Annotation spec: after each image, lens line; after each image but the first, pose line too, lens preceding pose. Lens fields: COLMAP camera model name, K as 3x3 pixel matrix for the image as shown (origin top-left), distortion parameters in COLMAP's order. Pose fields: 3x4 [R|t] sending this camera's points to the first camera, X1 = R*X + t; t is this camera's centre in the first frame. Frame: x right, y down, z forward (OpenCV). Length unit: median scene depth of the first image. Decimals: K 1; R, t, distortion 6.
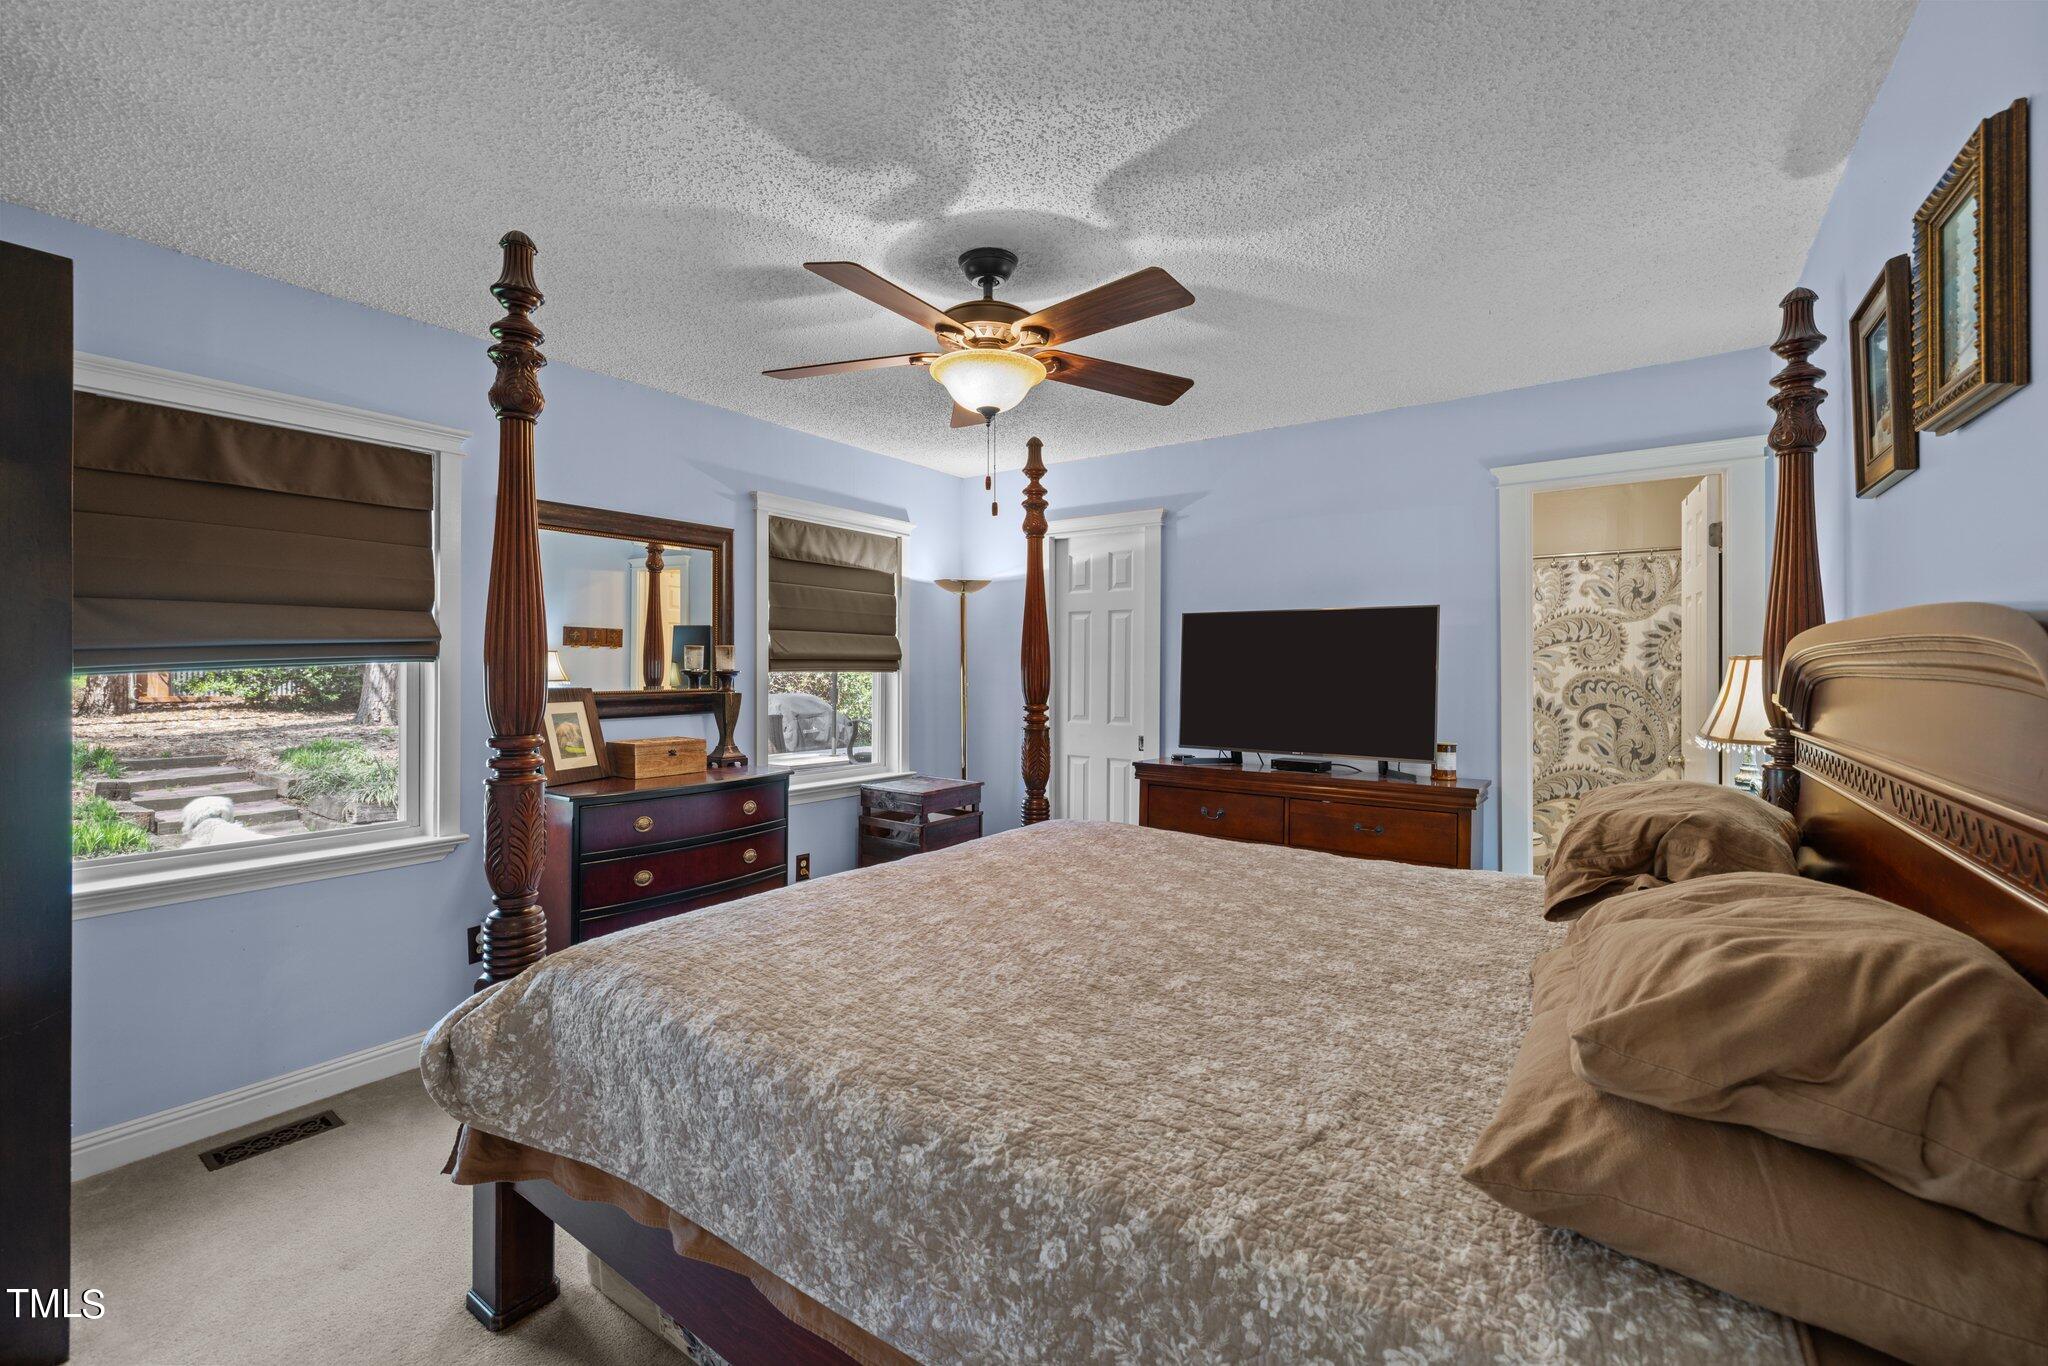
lens RADIAL K [[850.9, 0, 1005.8], [0, 850.9, 666.4], [0, 0, 1]] dist [0.000590, 0.000125]
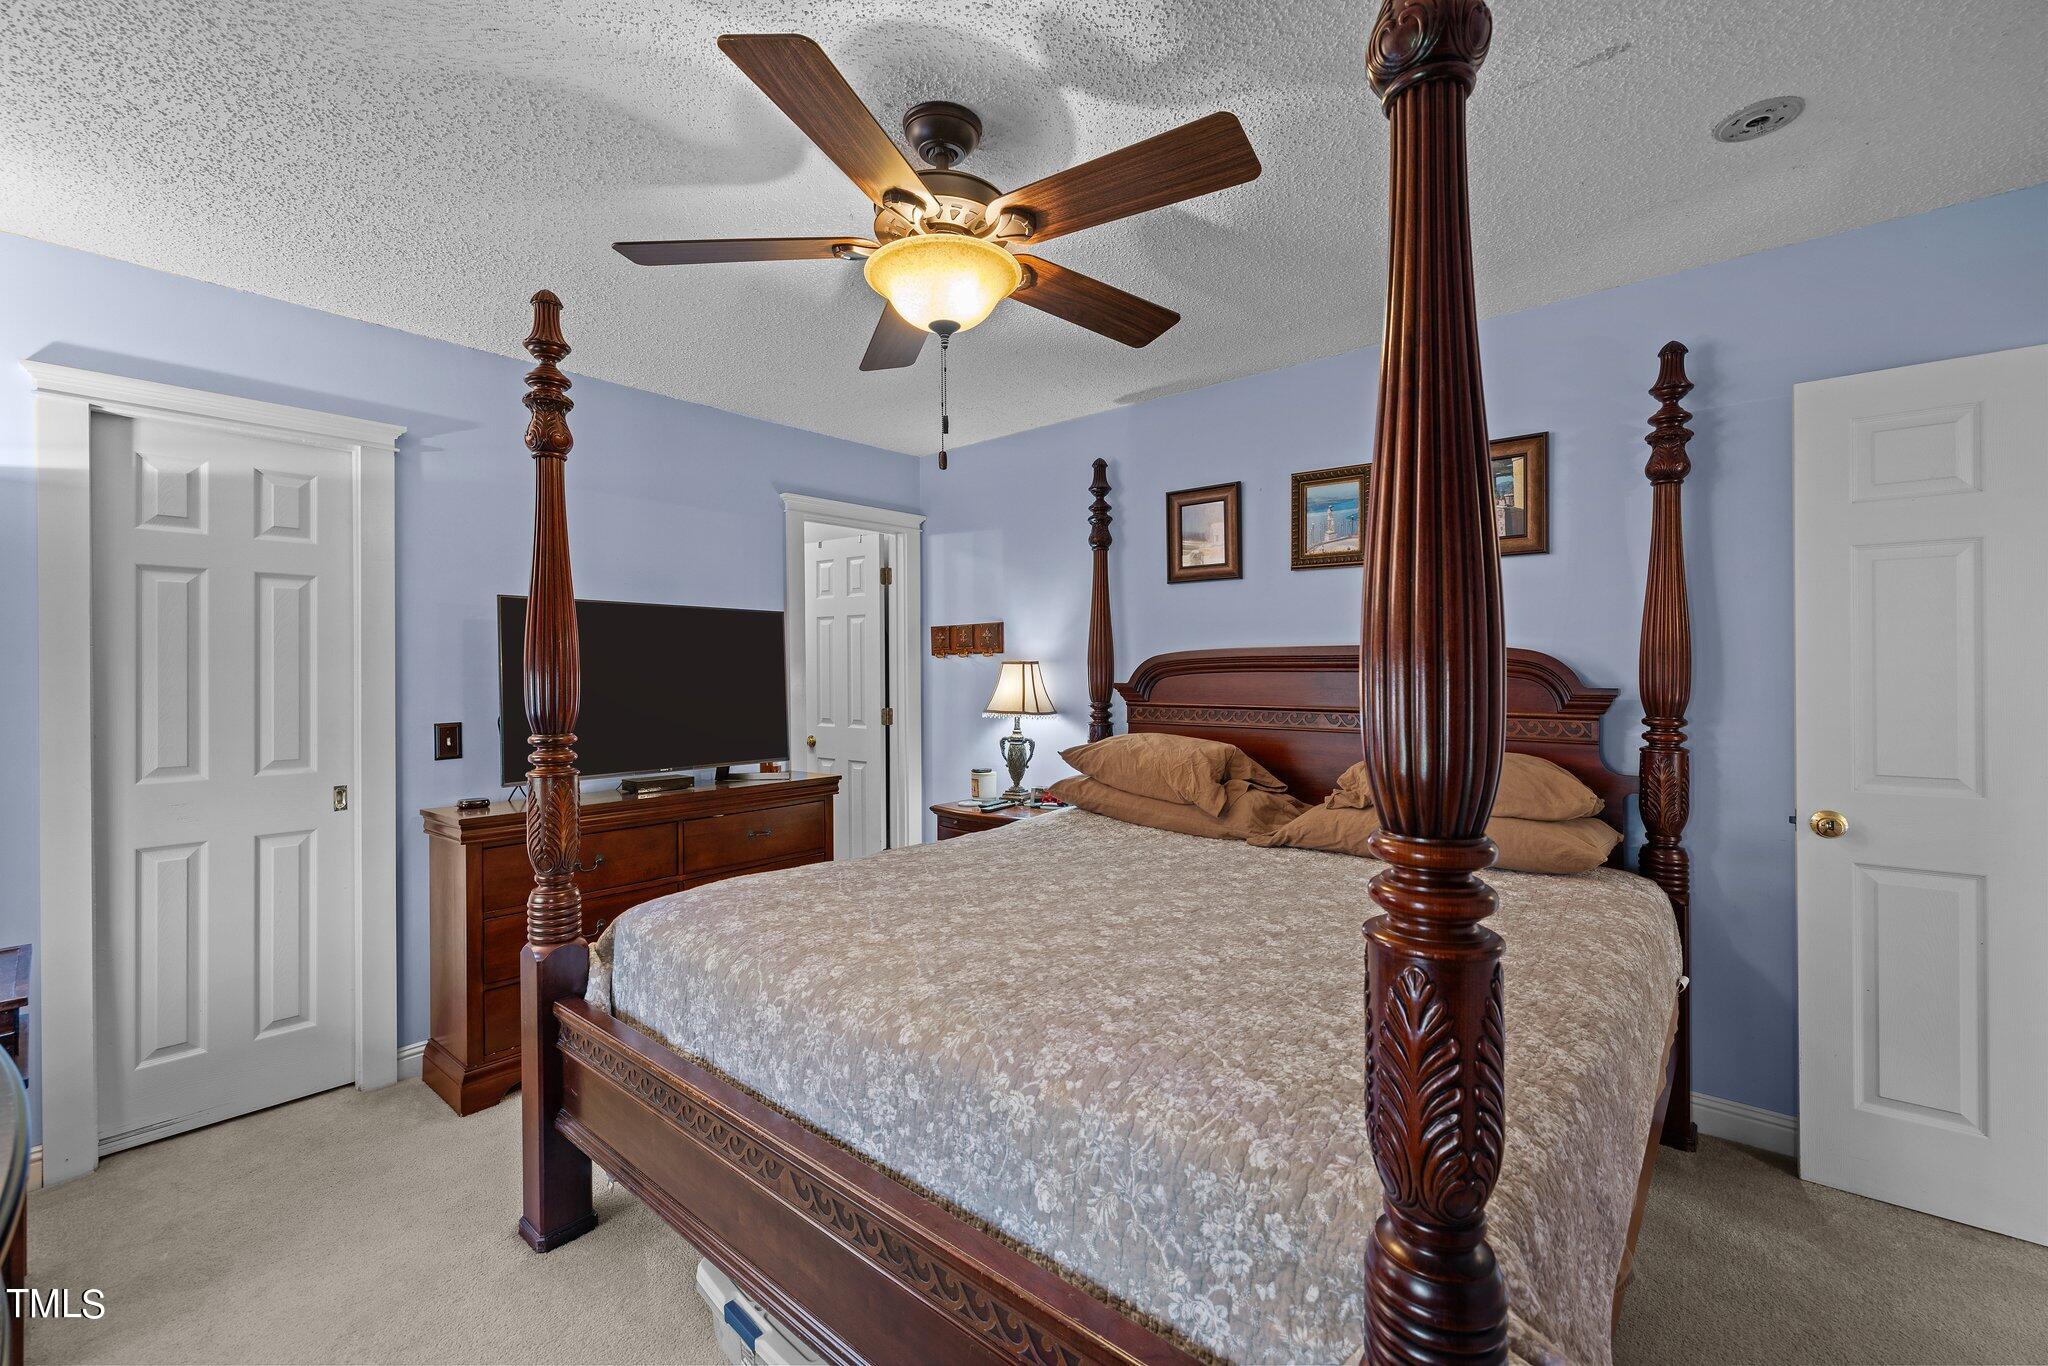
lens RADIAL K [[850.9, 0, 1005.8], [0, 850.9, 666.4], [0, 0, 1]] dist [0.000590, 0.000125]
pose [[0.105062, -0.001929, 0.994464, -0.557283], [0.001609, 0.999997, 0.001770, -0.005811], [-0.994464, 0.001414, 0.105065, 0.646763]]
